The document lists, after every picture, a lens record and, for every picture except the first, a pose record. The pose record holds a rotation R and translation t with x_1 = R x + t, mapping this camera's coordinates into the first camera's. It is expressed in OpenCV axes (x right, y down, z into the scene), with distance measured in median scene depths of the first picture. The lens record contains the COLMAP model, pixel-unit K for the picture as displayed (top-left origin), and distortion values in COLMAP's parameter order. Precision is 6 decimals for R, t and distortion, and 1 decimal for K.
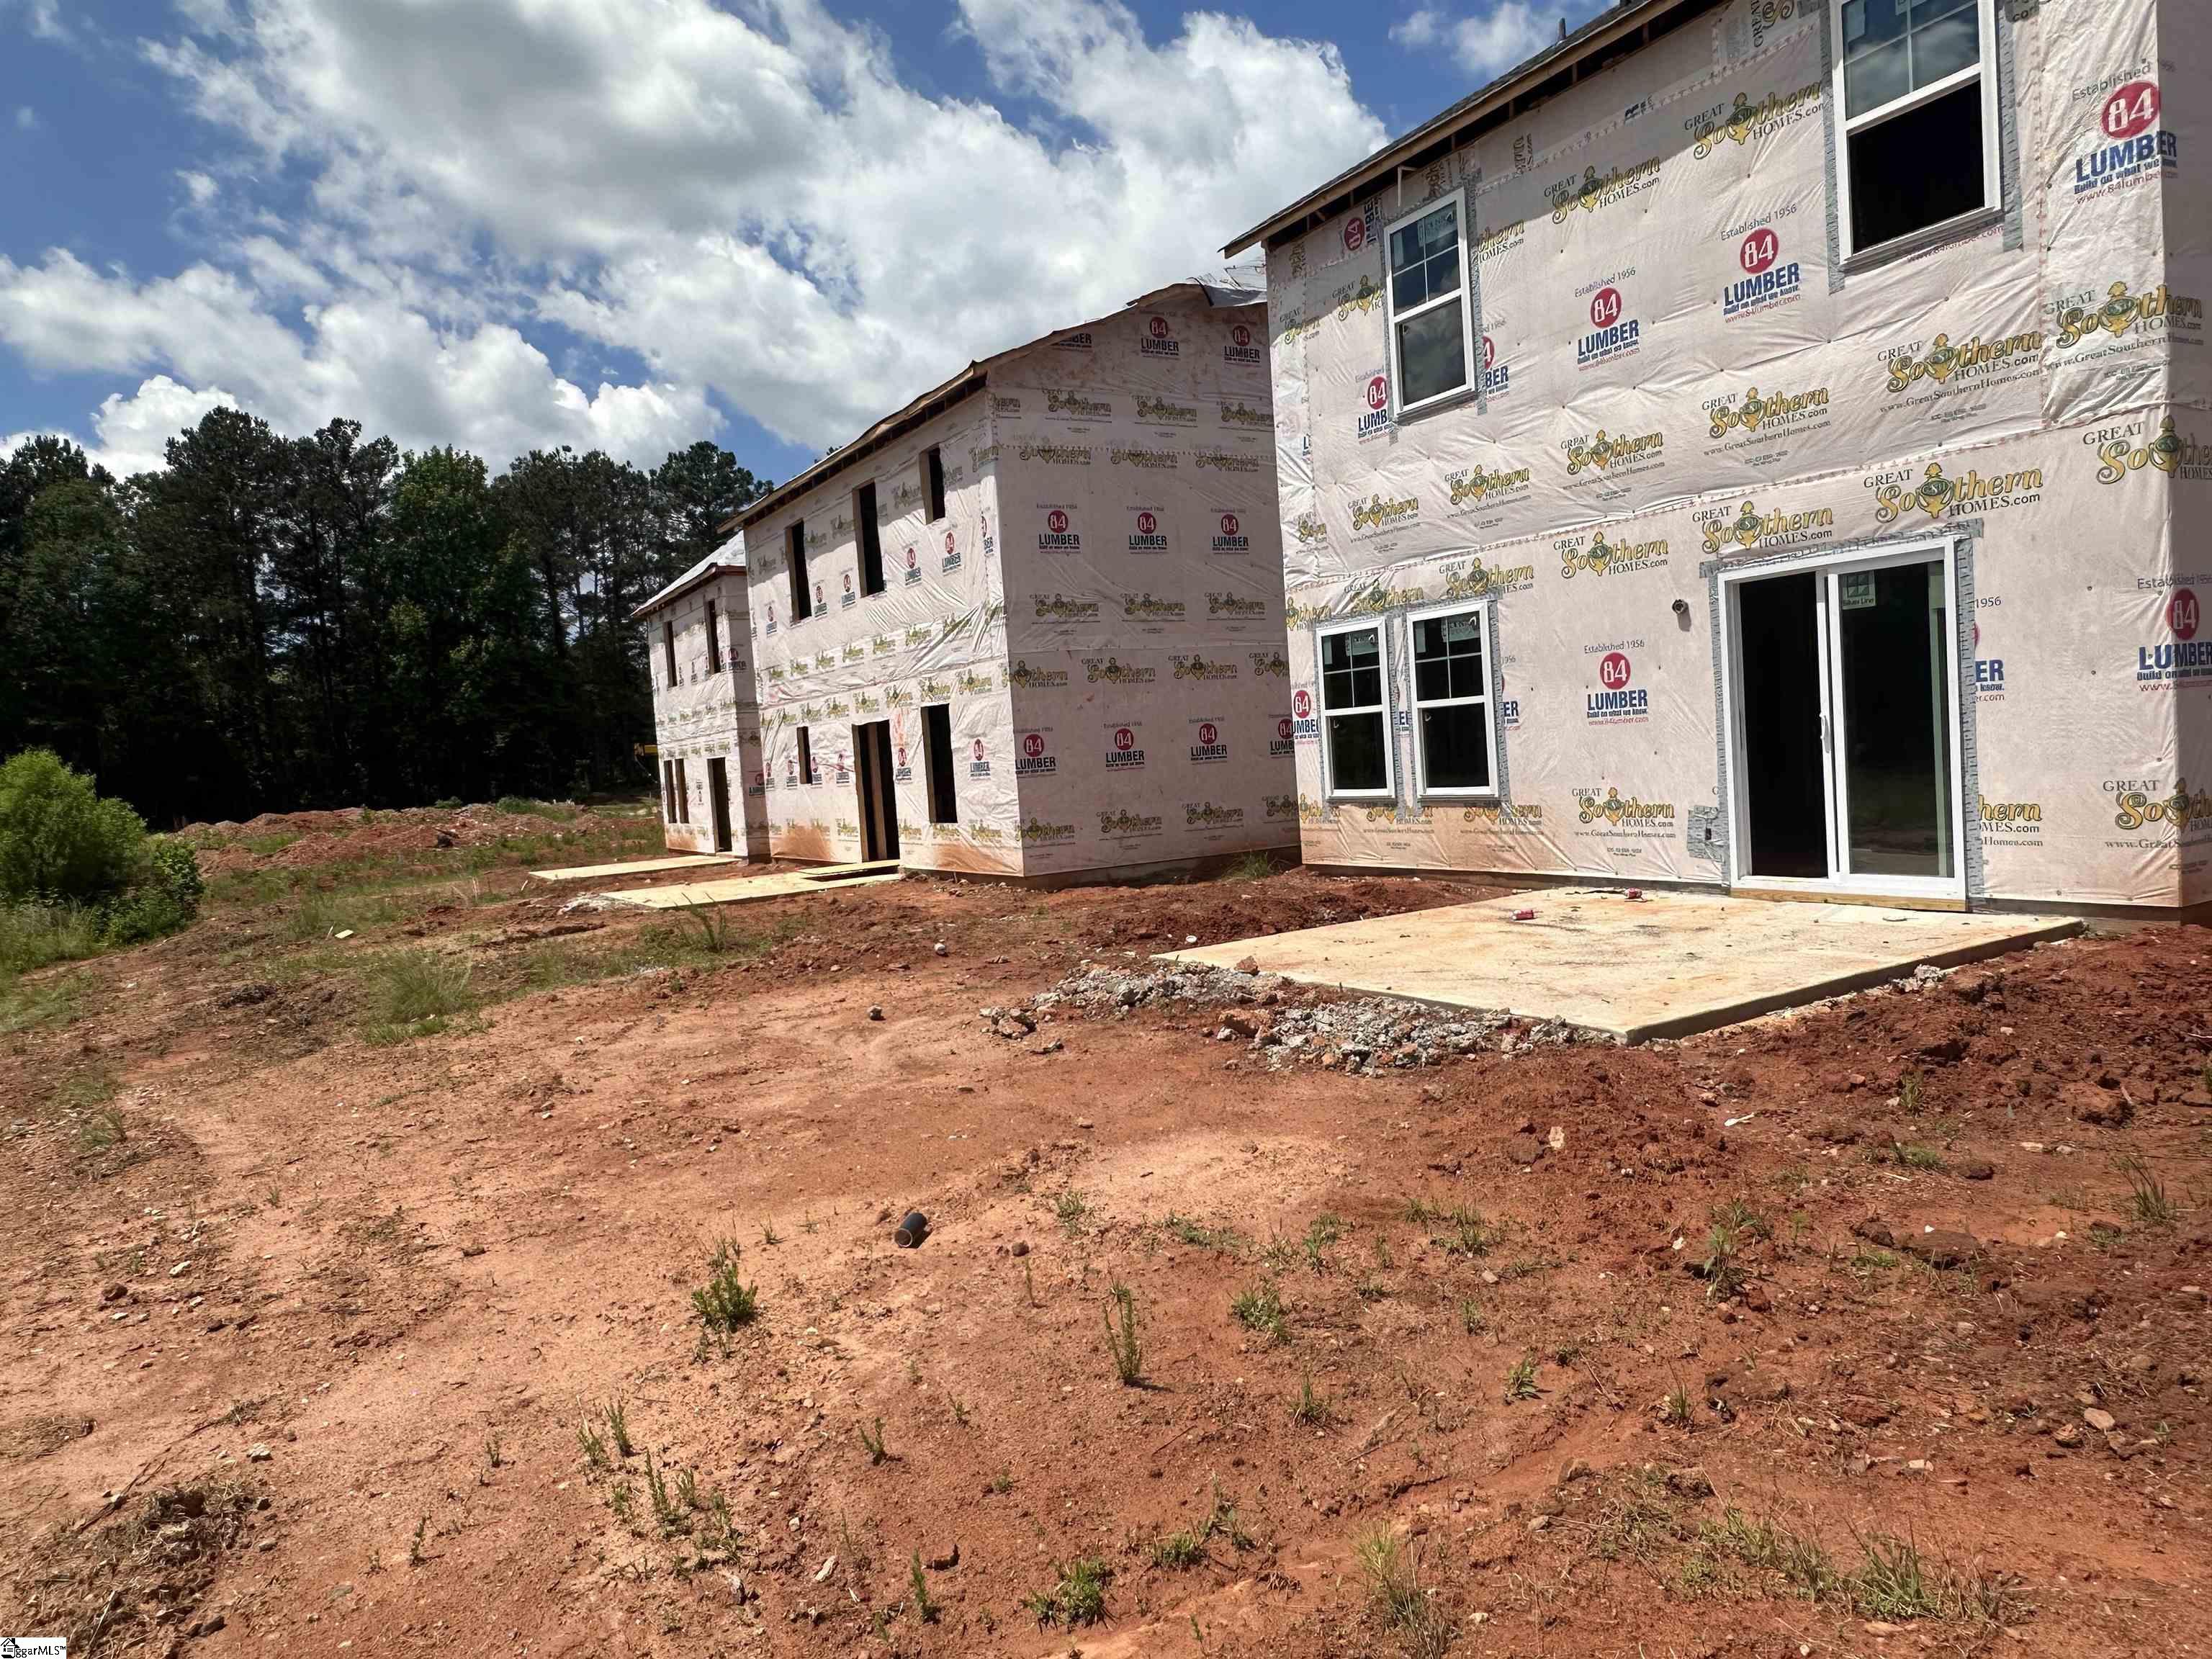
lens RADIAL K [[1465.8, 0, 1111.5], [0, 1465.8, 840.1], [0, 0, 1]] dist [0.007915, -0.002327]
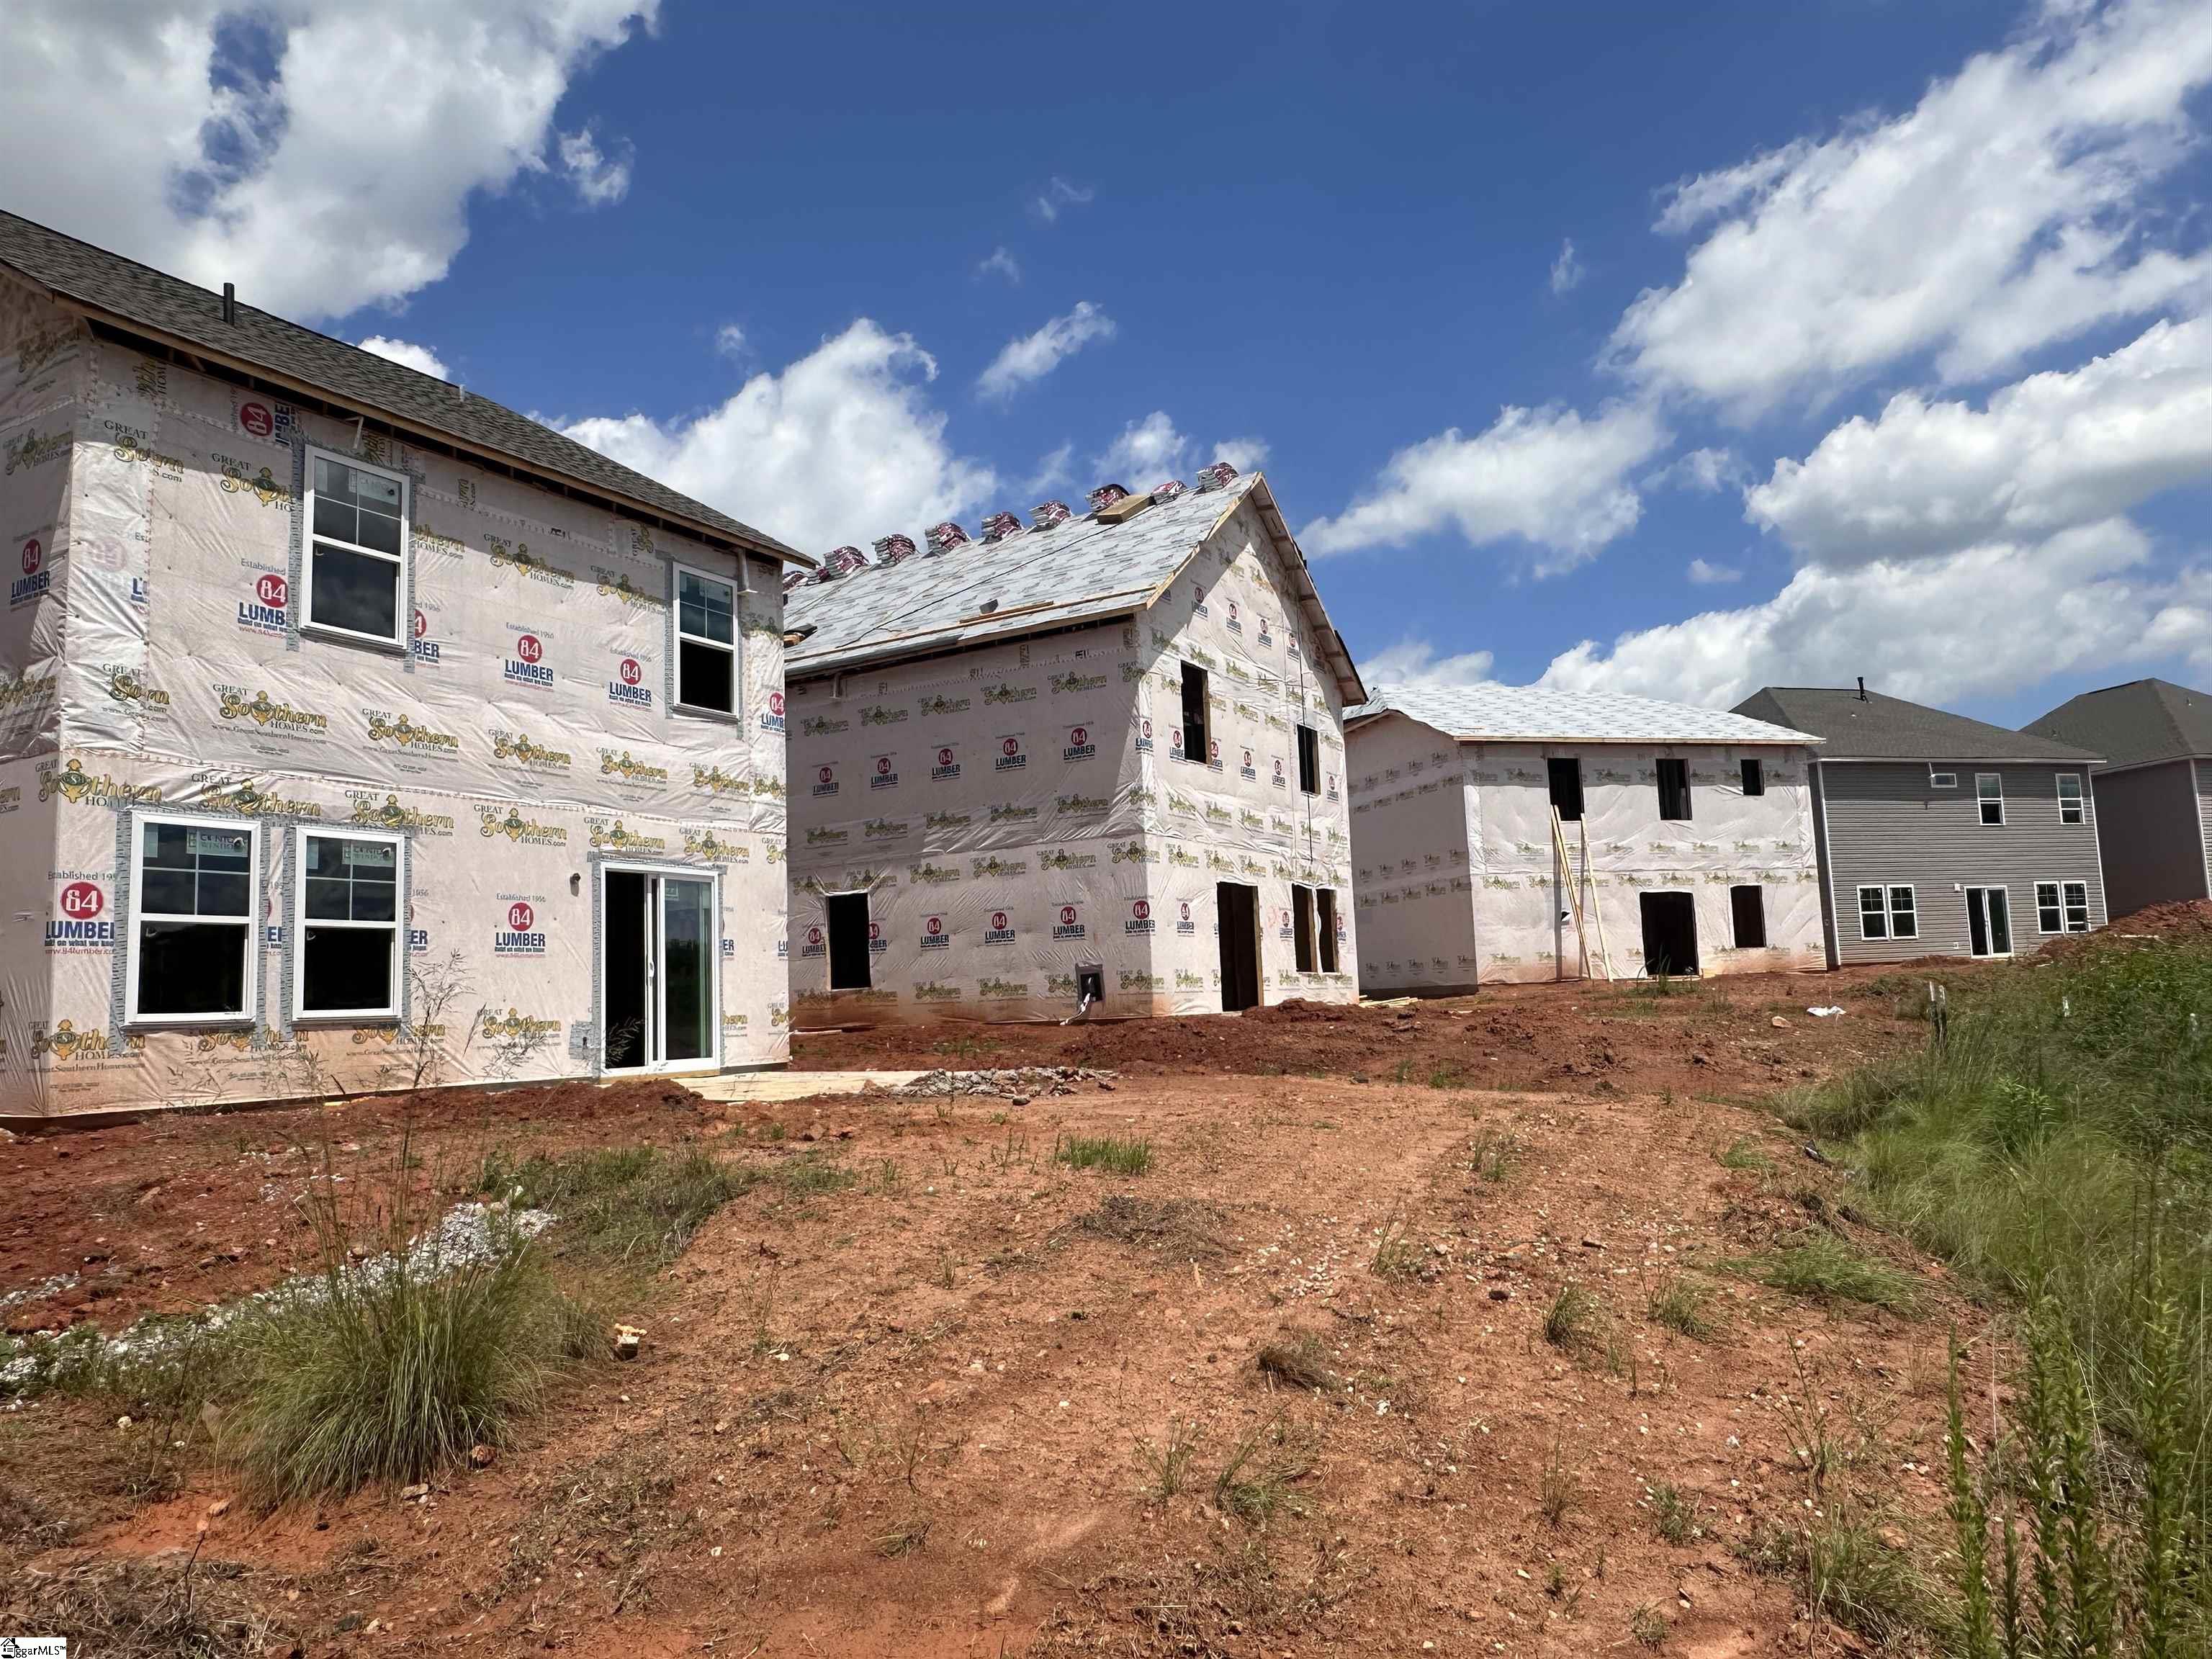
lens RADIAL K [[1465.8, 0, 1107.0], [0, 1465.8, 829.2], [0, 0, 1]] dist [0.007915, -0.002327]
pose [[-0.482504, 0.190257, 0.854981, -0.934386], [0.122259, 0.981197, -0.149348, 0.058986], [-0.867319, 0.032468, -0.496693, 1.093064]]
